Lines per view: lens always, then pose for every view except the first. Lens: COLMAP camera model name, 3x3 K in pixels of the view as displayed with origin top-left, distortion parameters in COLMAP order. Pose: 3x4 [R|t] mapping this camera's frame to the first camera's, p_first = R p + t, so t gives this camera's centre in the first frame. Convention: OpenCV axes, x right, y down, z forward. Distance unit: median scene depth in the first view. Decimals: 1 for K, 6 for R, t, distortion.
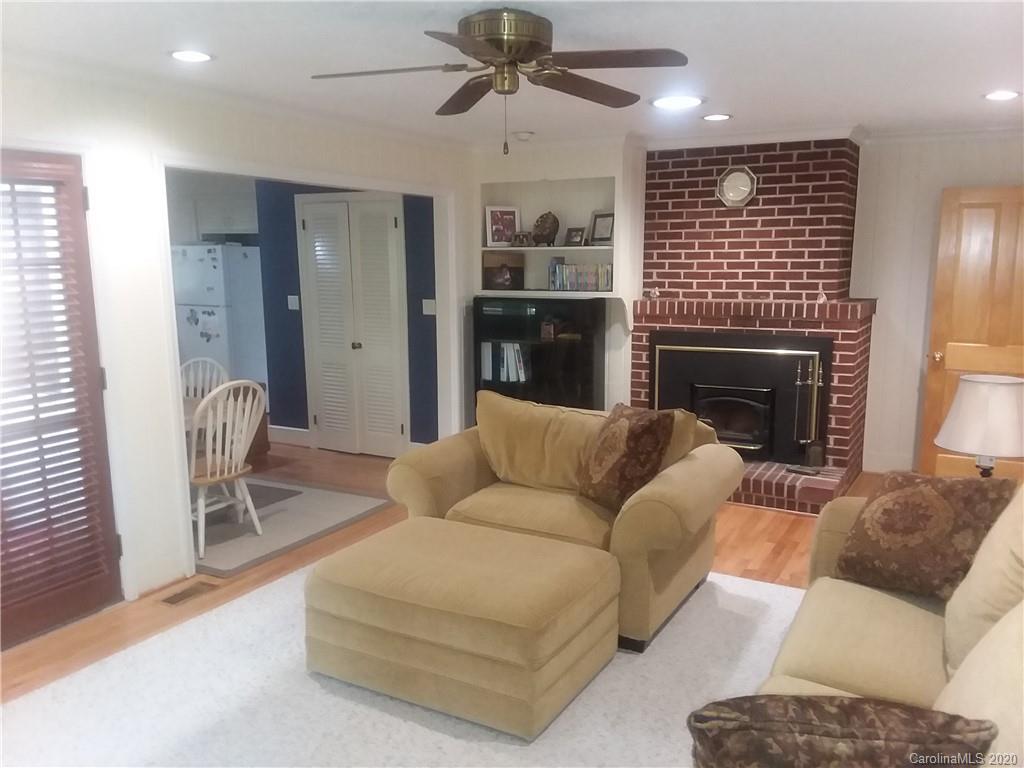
lens RADIAL K [[806.9, 0, 512.0], [0, 806.9, 384.0], [0, 0, 1]] dist [0.000666, -0.001079]
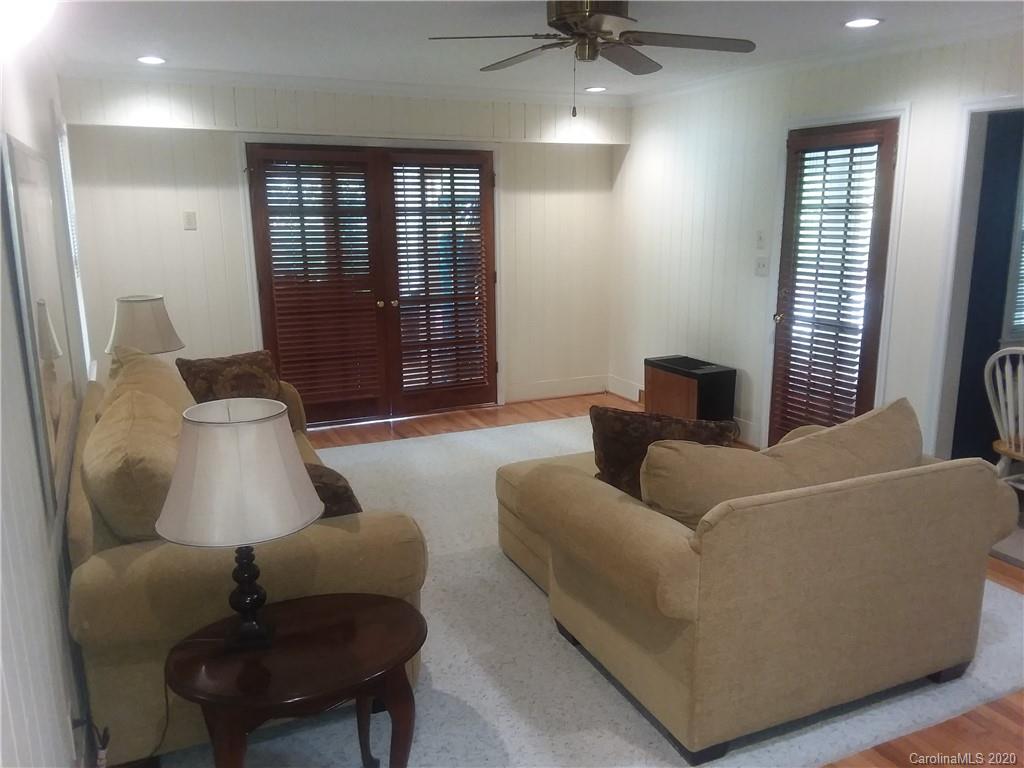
lens RADIAL K [[806.9, 0, 512.0], [0, 806.9, 384.0], [0, 0, 1]] dist [0.000666, -0.001079]
pose [[-0.566145, 0.185380, -0.803190, 0.879895], [-0.135159, 0.940319, 0.312300, -0.220473], [0.813149, 0.285366, -0.507301, 1.331406]]
